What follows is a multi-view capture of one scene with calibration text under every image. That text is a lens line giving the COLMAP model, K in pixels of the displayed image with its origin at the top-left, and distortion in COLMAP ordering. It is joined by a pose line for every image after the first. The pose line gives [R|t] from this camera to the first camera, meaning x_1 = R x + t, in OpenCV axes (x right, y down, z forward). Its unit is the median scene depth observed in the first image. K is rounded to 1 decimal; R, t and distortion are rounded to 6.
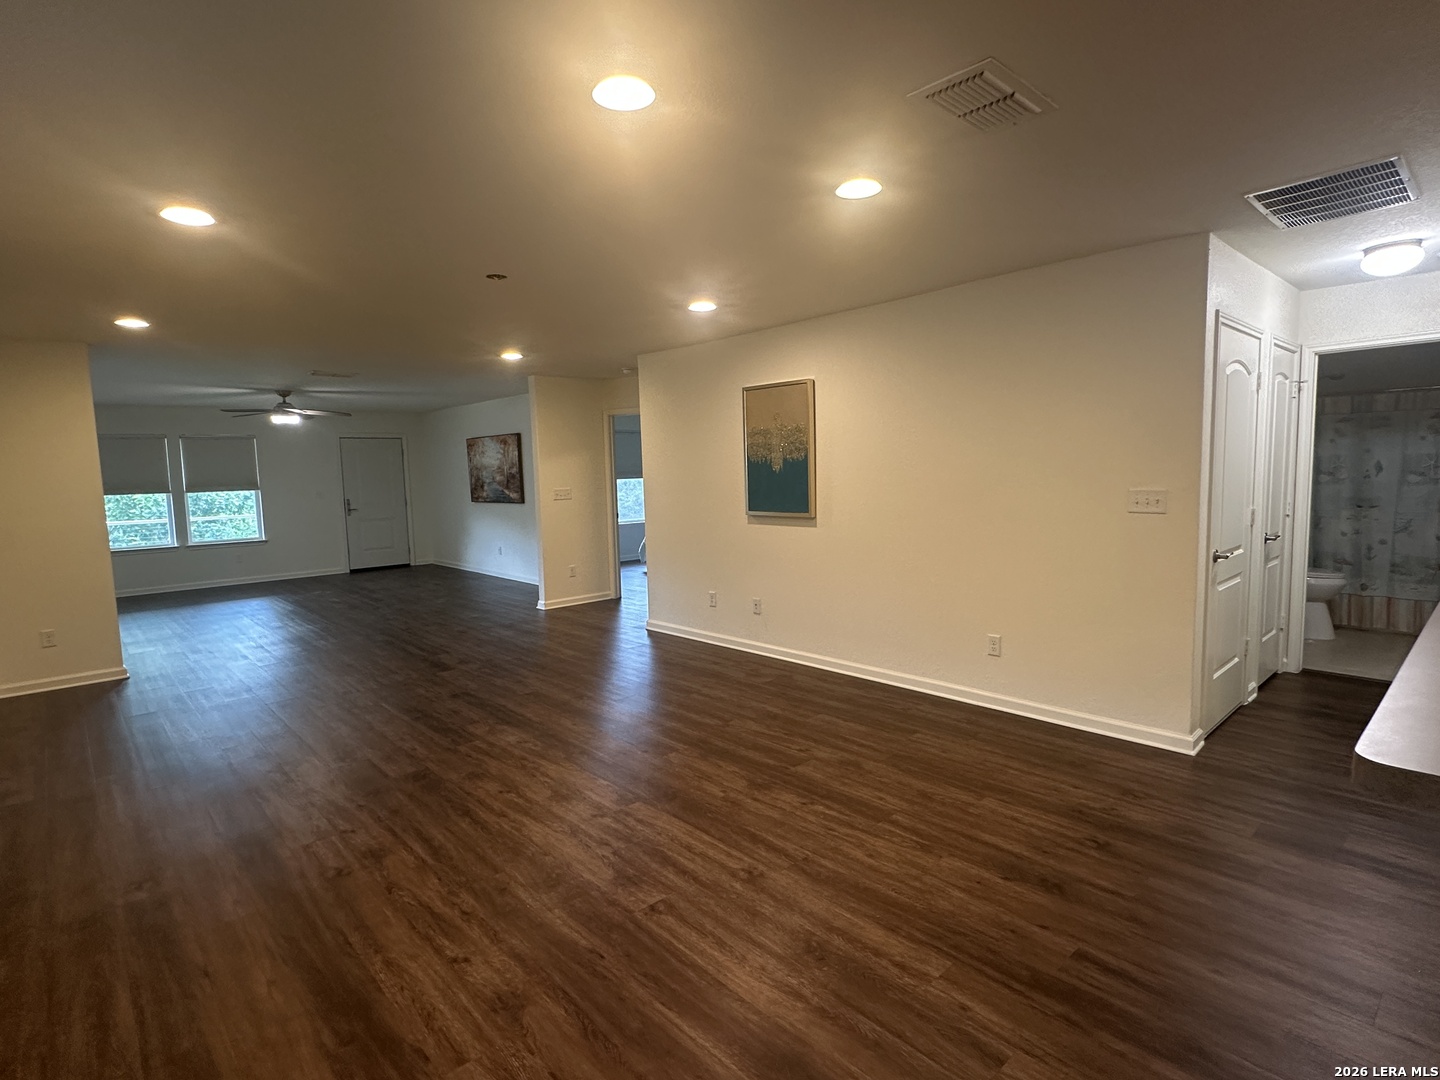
lens RADIAL K [[739.5, 0, 718.6], [0, 739.5, 547.6], [0, 0, 1]] dist [-0.007111, 0.000613]
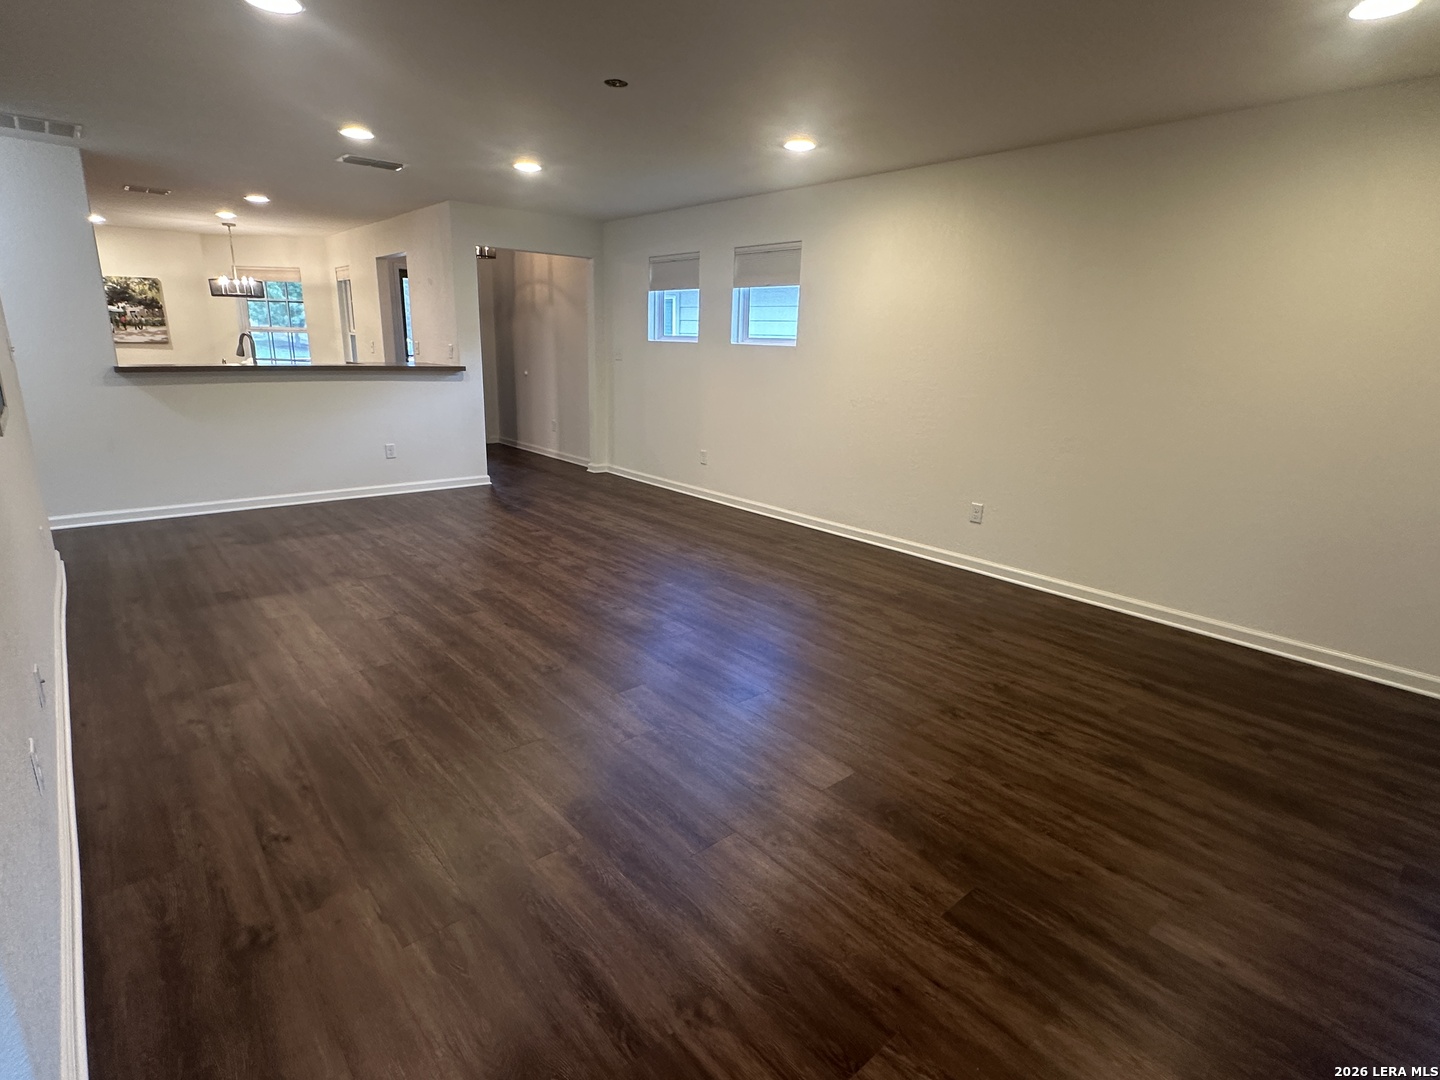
lens RADIAL K [[739.5, 0, 718.6], [0, 739.5, 547.6], [0, 0, 1]] dist [-0.007111, 0.000613]
pose [[-0.999690, -0.009403, 0.023065, -0.442823], [-0.000168, 0.928520, 0.371283, -0.183665], [-0.024907, 0.371164, -0.928233, 1.981023]]
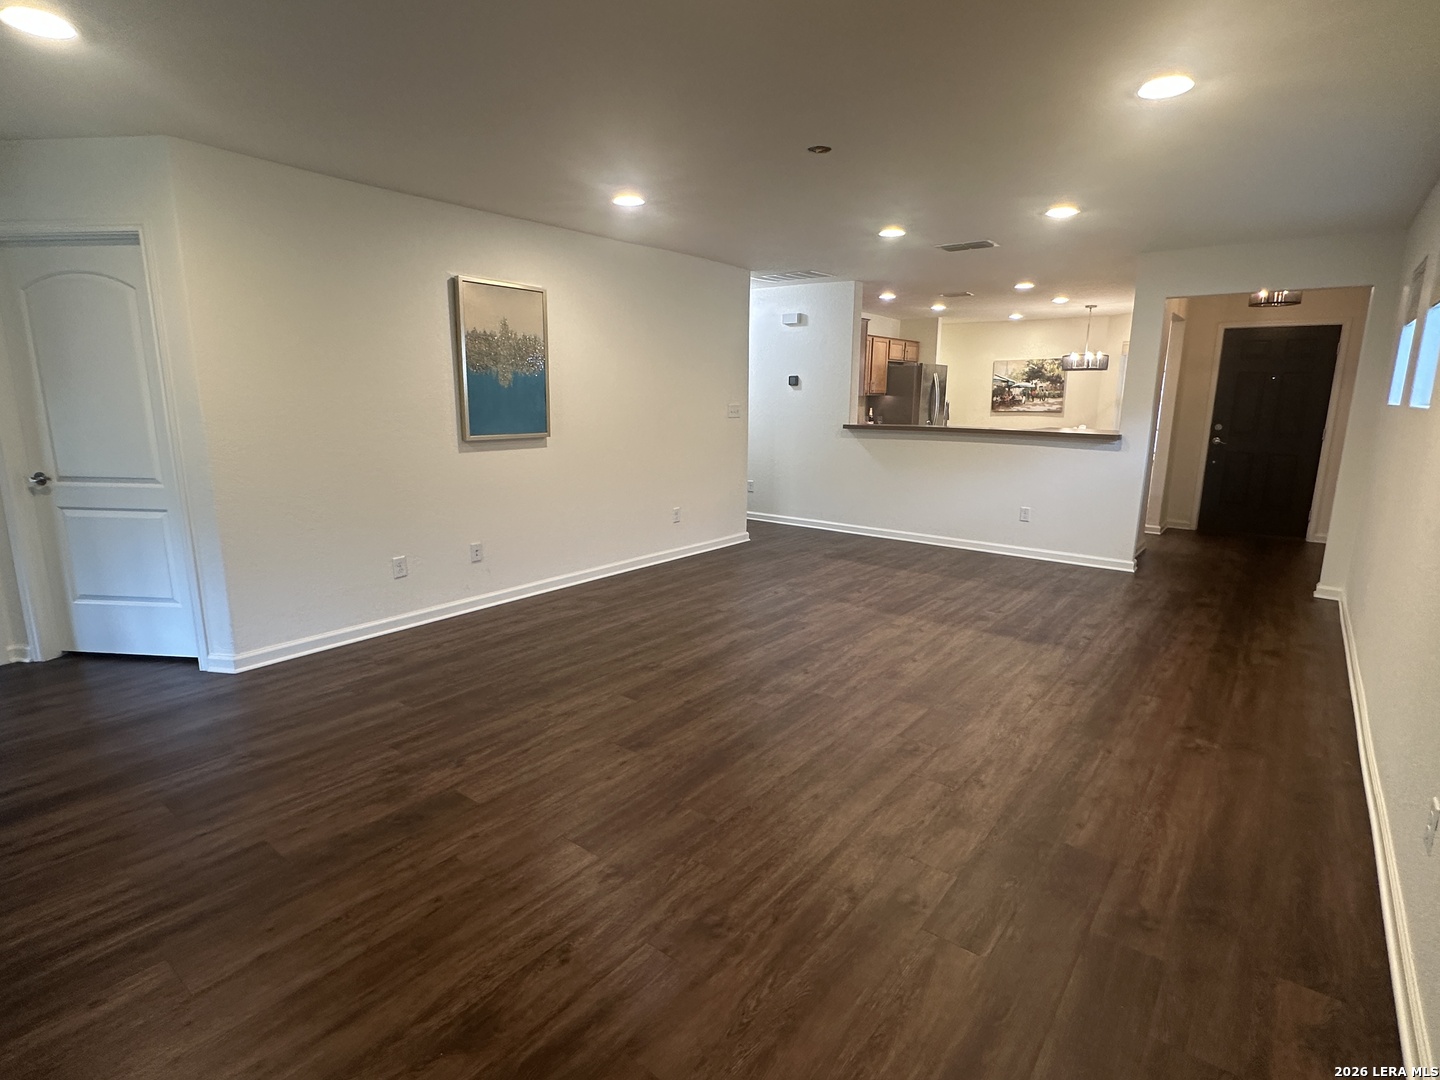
lens RADIAL K [[739.5, 0, 718.6], [0, 739.5, 547.6], [0, 0, 1]] dist [-0.007111, 0.000613]
pose [[-0.165360, -0.178404, 0.969963, -1.199015], [0.101439, 0.975210, 0.196663, -0.092268], [-0.981003, 0.130912, -0.143163, 1.294021]]
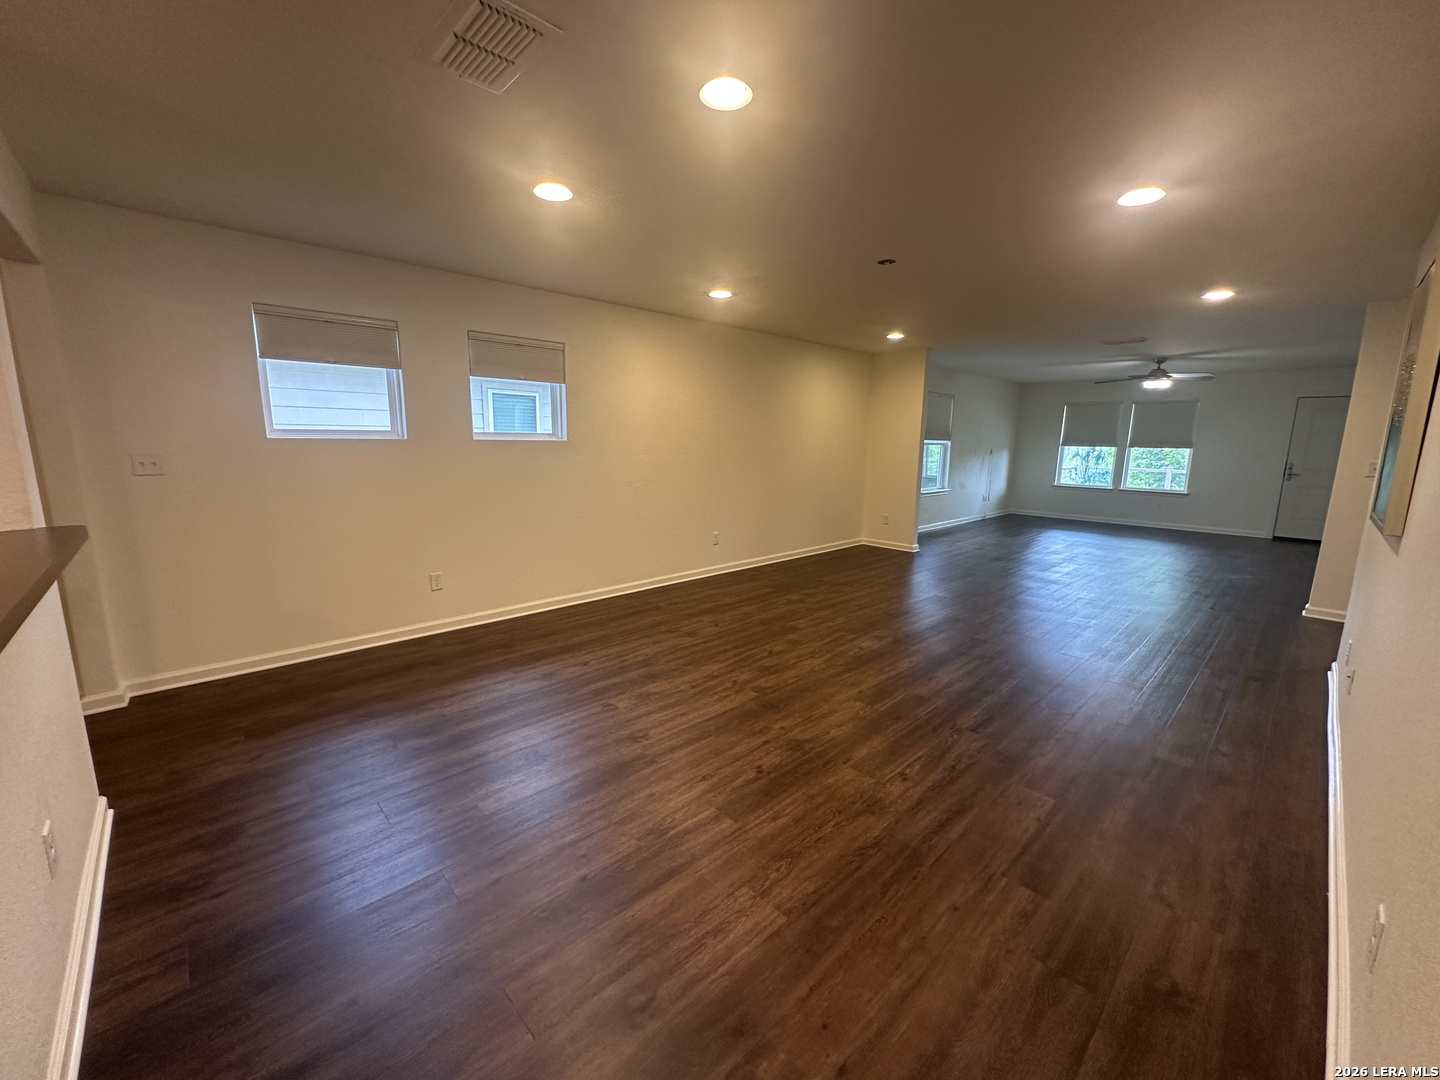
lens RADIAL K [[578.4, 0, 720.0], [0, 578.4, 540.0], [0, 0, 1]] dist [-0.000365, 0.000044]
pose [[0.019851, 0.201623, -0.979262, 0.688126], [-0.119810, 0.972877, 0.197879, -0.084048], [0.992598, 0.113397, 0.043469, 0.740970]]
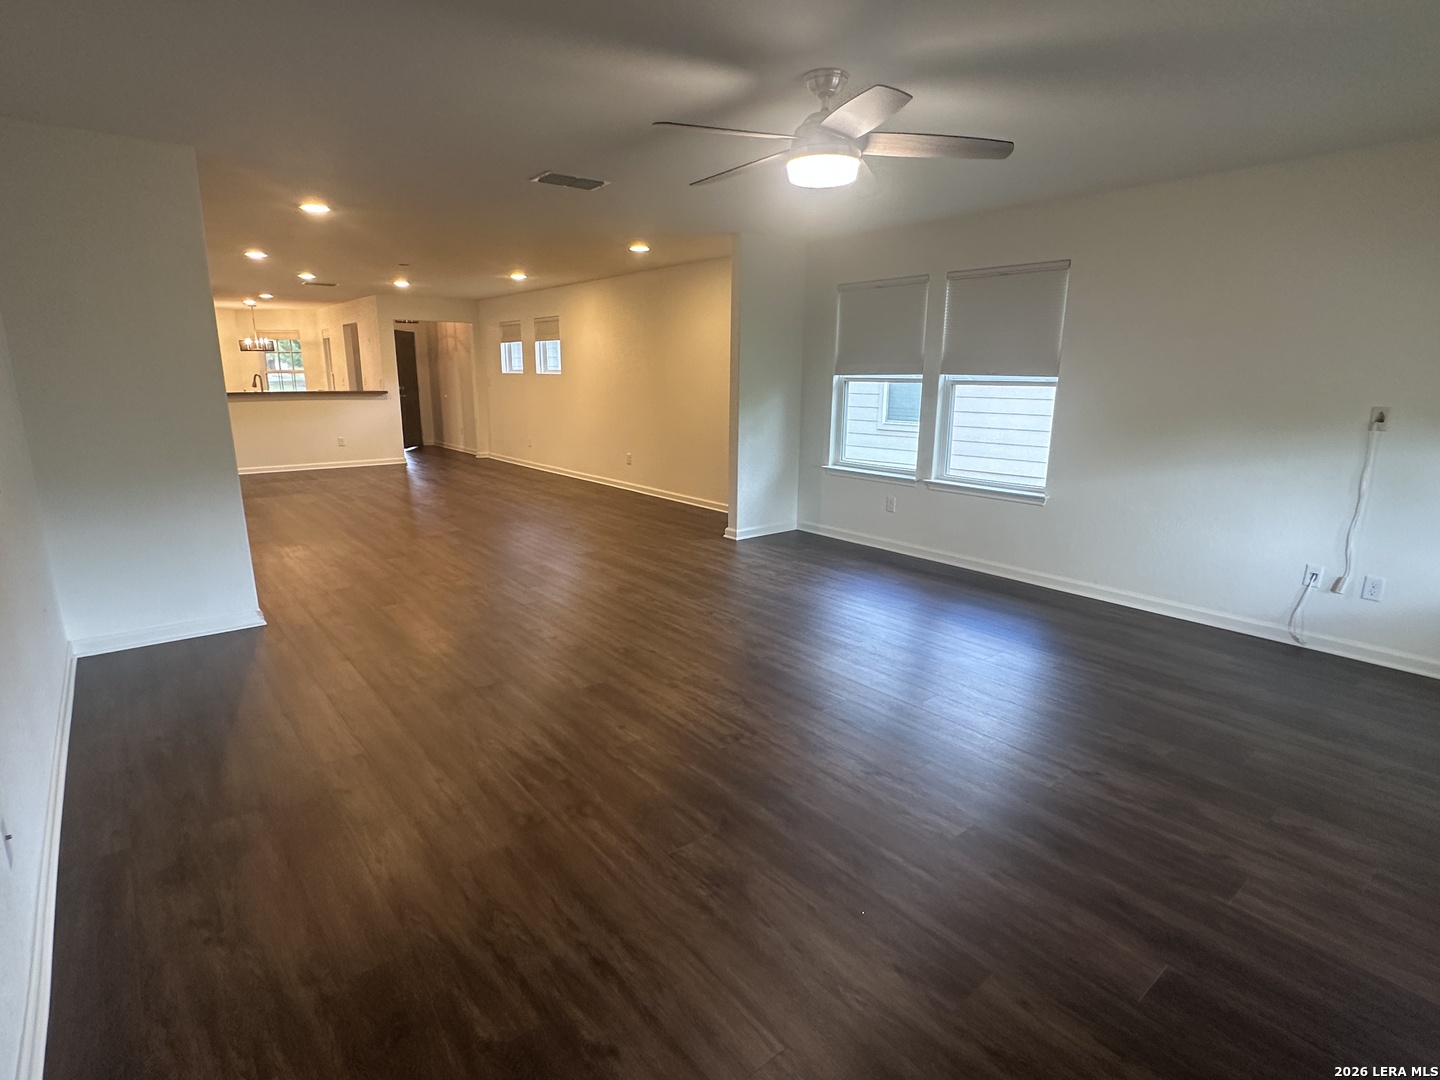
lens RADIAL K [[739.5, 0, 718.6], [0, 739.5, 547.6], [0, 0, 1]] dist [-0.007111, 0.000613]
pose [[-0.998338, 0.006598, 0.057247, -1.286564], [0.025413, 0.942012, 0.334615, -0.294493], [-0.051720, 0.335514, -0.940615, 3.122908]]
